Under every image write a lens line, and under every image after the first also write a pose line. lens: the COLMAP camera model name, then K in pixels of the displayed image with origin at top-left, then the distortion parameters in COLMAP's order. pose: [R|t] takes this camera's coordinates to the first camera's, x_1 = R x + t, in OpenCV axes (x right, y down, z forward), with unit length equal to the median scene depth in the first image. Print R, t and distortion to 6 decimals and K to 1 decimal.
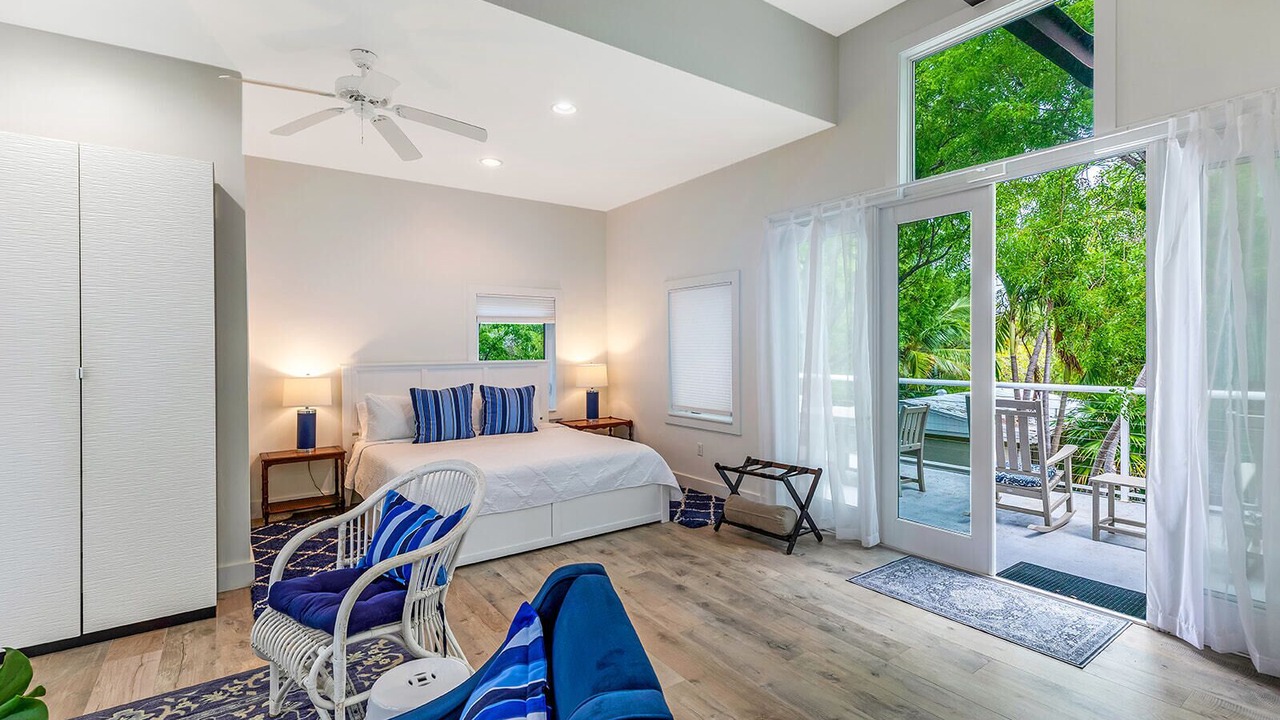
lens RADIAL K [[608.2, 0, 643.6], [0, 608.2, 351.8], [0, 0, 1]] dist [-0.000429, 0.000132]
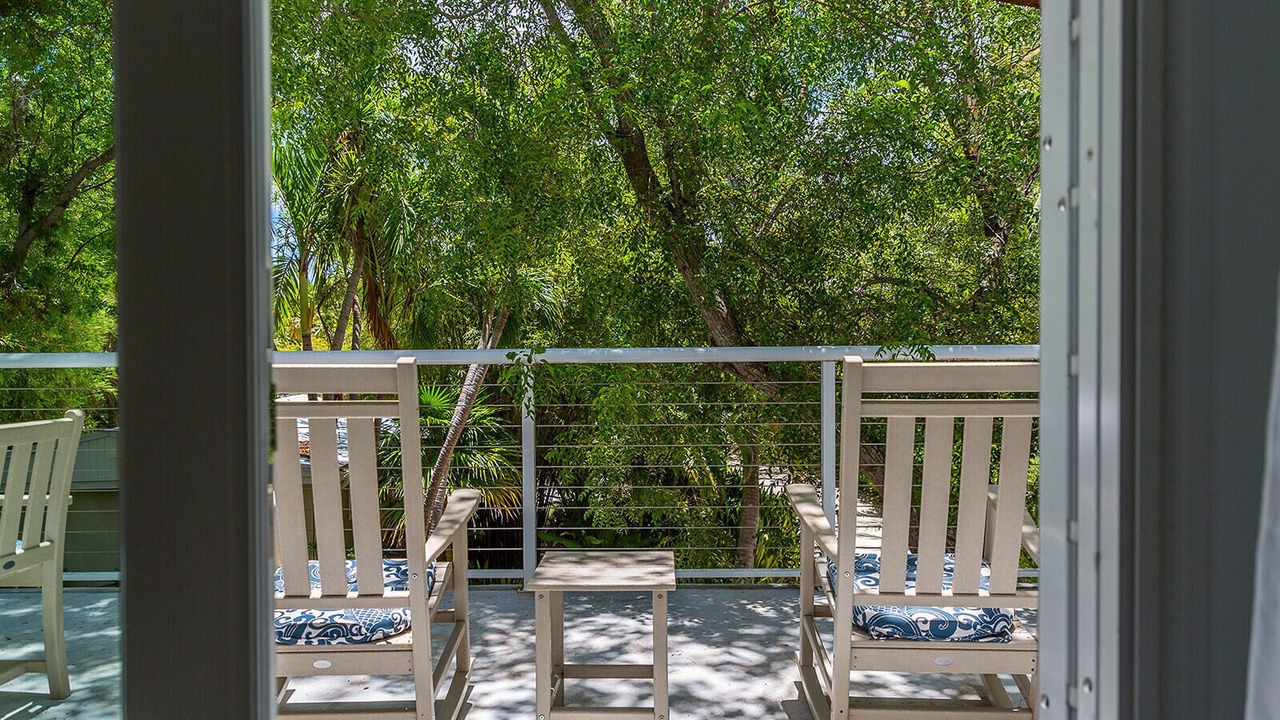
lens RADIAL K [[851.2, 0, 640.5], [0, 851.2, 360.6], [0, 0, 1]] dist [0.001466, 0.000496]
pose [[0.601242, -0.017286, 0.798880, 0.345545], [0.014425, 0.999838, 0.010779, 0.068105], [-0.798937, 0.005043, 0.601394, 0.591702]]
